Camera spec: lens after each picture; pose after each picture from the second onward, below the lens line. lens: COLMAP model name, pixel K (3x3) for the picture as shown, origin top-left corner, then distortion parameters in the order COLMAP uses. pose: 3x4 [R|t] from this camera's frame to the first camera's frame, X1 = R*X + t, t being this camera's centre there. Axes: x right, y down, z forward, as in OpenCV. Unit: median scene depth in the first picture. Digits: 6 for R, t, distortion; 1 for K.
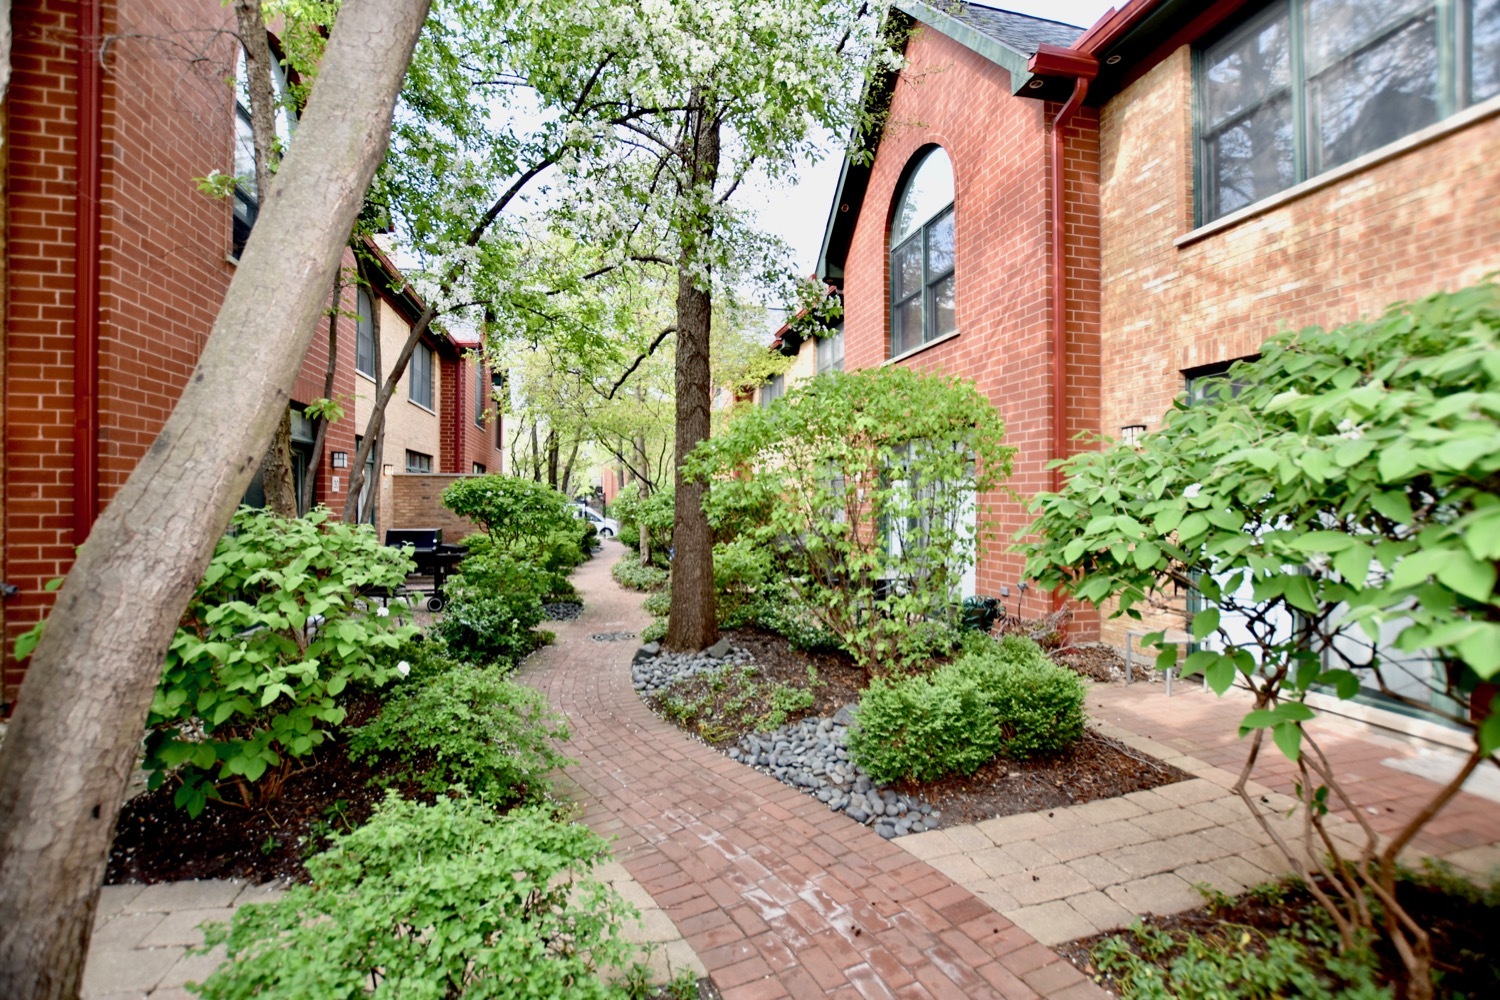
lens RADIAL K [[659.2, 0, 748.3], [0, 659.2, 503.9], [0, 0, 1]] dist [-0.030648, 0.000181]
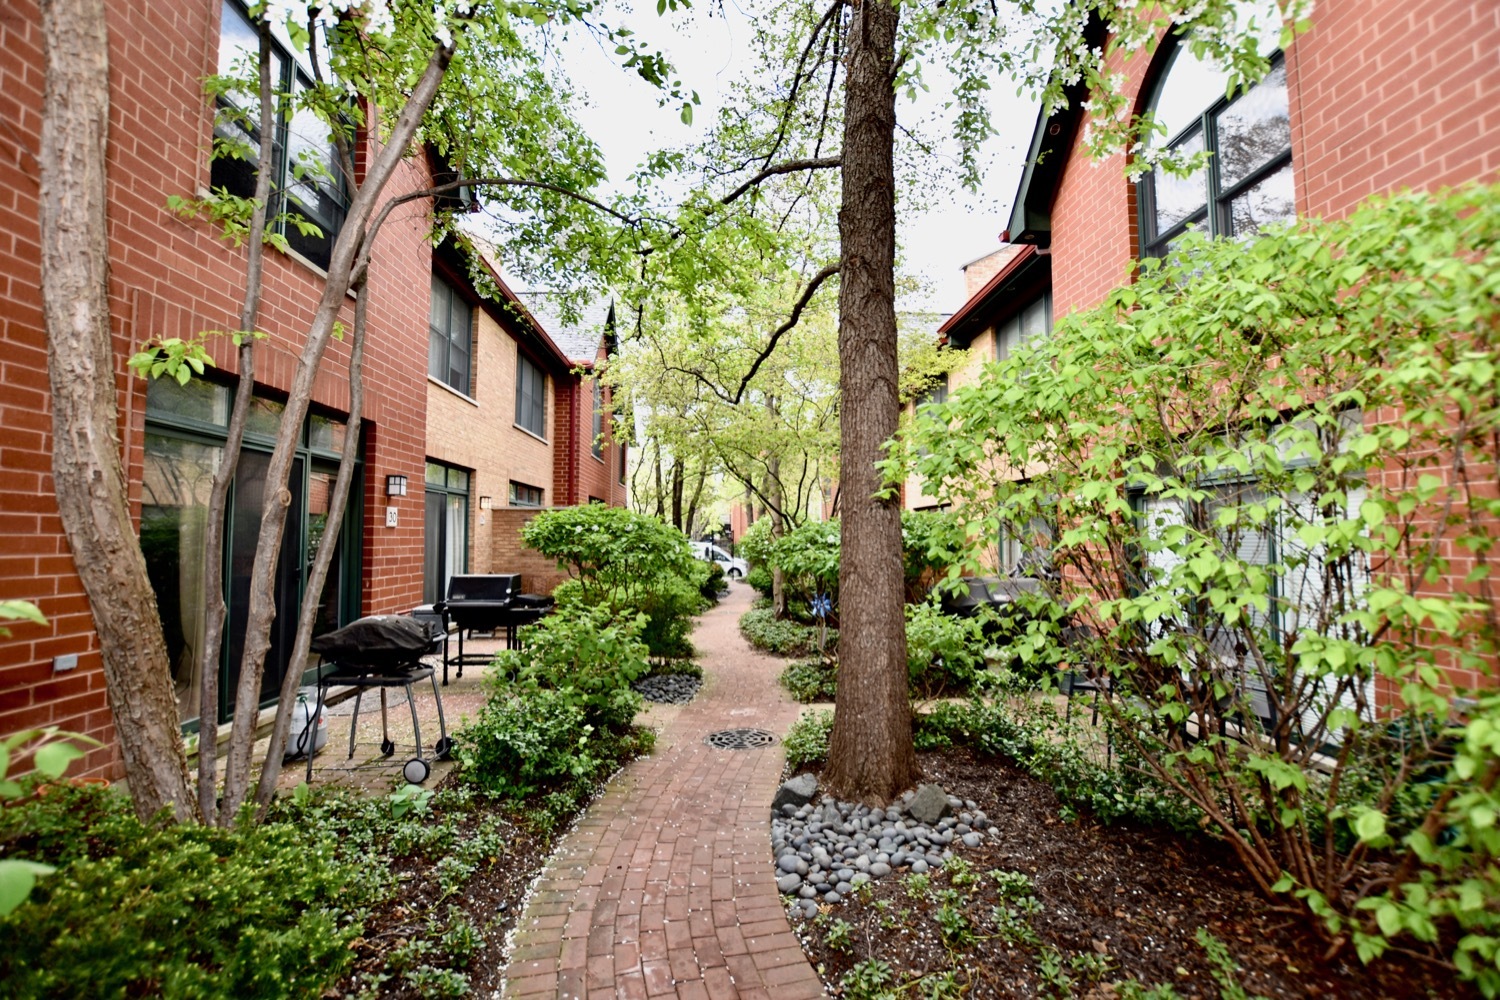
lens RADIAL K [[659.2, 0, 748.3], [0, 659.2, 503.9], [0, 0, 1]] dist [-0.030648, 0.000181]
pose [[0.981439, -0.012378, -0.191376, -0.044116], [0.001275, 0.998314, -0.058028, 0.000170], [0.191772, 0.056707, 0.979800, 0.220500]]
